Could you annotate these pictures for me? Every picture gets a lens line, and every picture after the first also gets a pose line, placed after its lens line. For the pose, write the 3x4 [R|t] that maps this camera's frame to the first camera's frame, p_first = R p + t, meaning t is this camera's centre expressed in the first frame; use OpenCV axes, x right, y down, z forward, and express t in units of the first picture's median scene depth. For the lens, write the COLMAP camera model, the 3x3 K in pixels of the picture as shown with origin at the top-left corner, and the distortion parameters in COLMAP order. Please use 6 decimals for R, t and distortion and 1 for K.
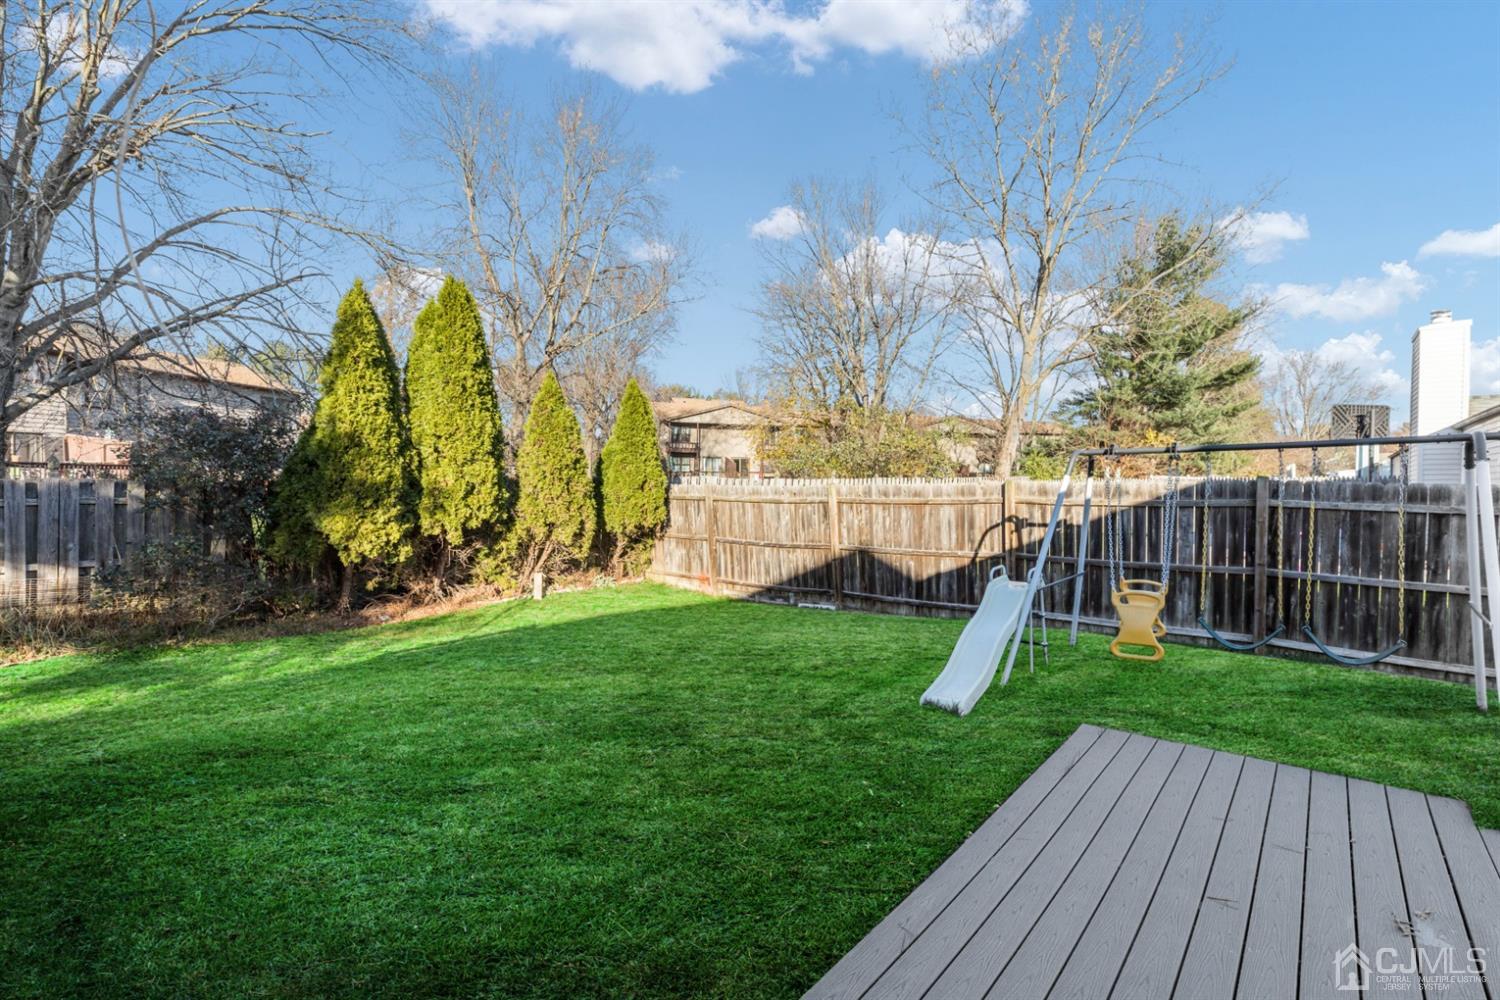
lens RADIAL K [[697.2, 0, 740.3], [0, 697.2, 498.1], [0, 0, 1]] dist [-0.014093, 0.007079]
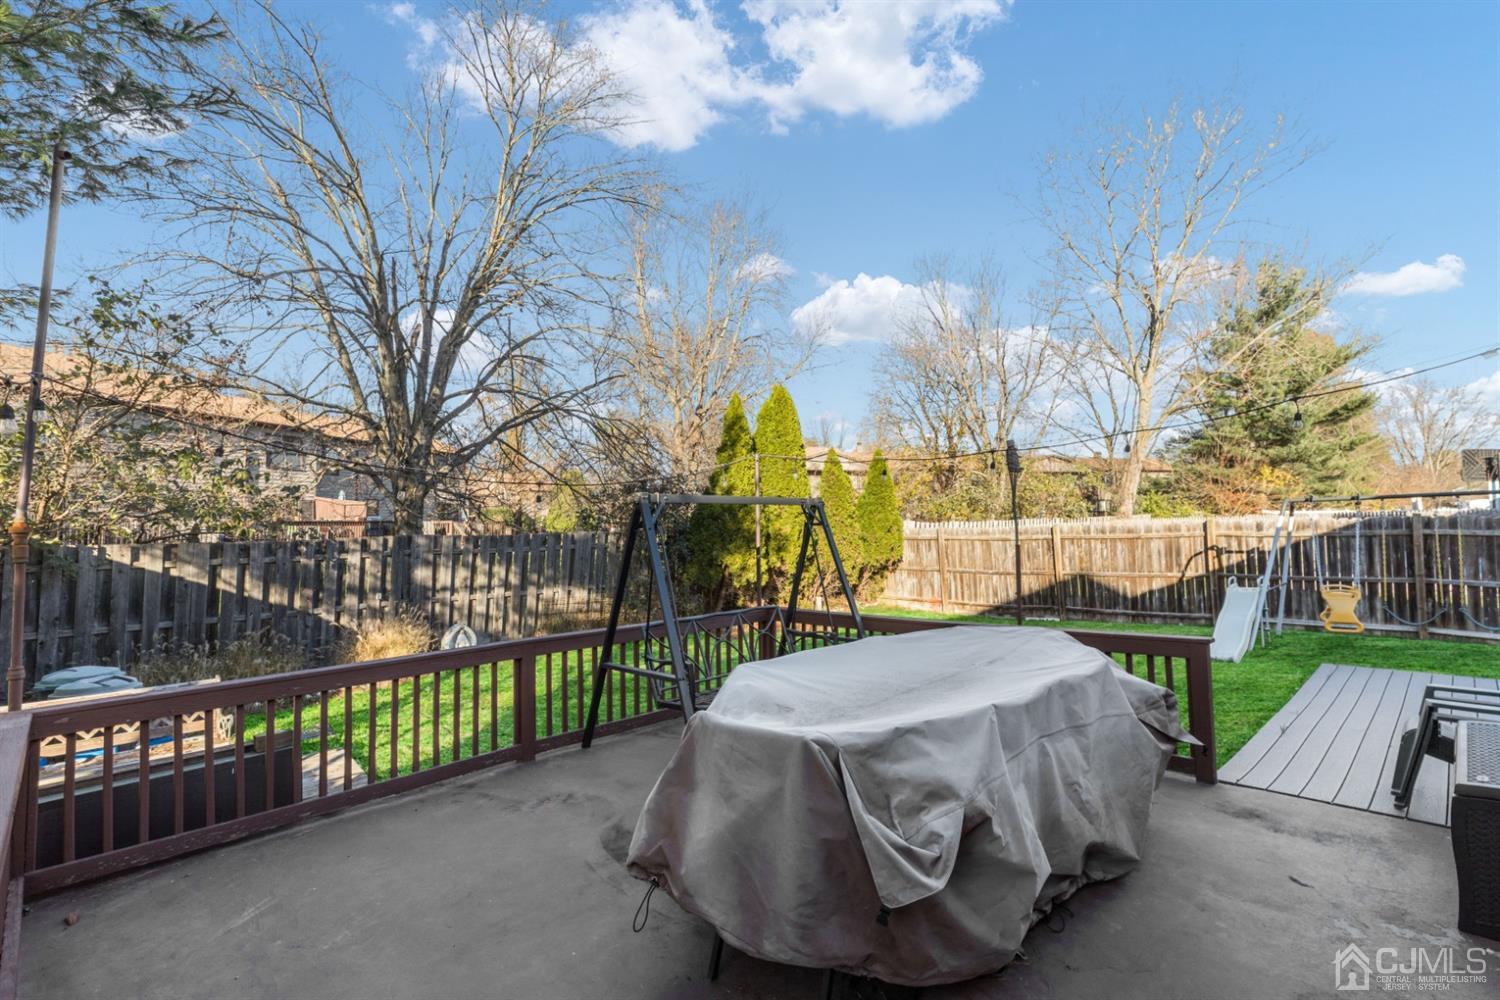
lens RADIAL K [[697.2, 0, 741.0], [0, 697.2, 496.9], [0, 0, 1]] dist [-0.014093, 0.007079]
pose [[0.994879, -0.024589, -0.098032, -0.353576], [0.018173, 0.997667, -0.065806, 0.002493], [0.099421, 0.063688, 0.993005, -0.402655]]
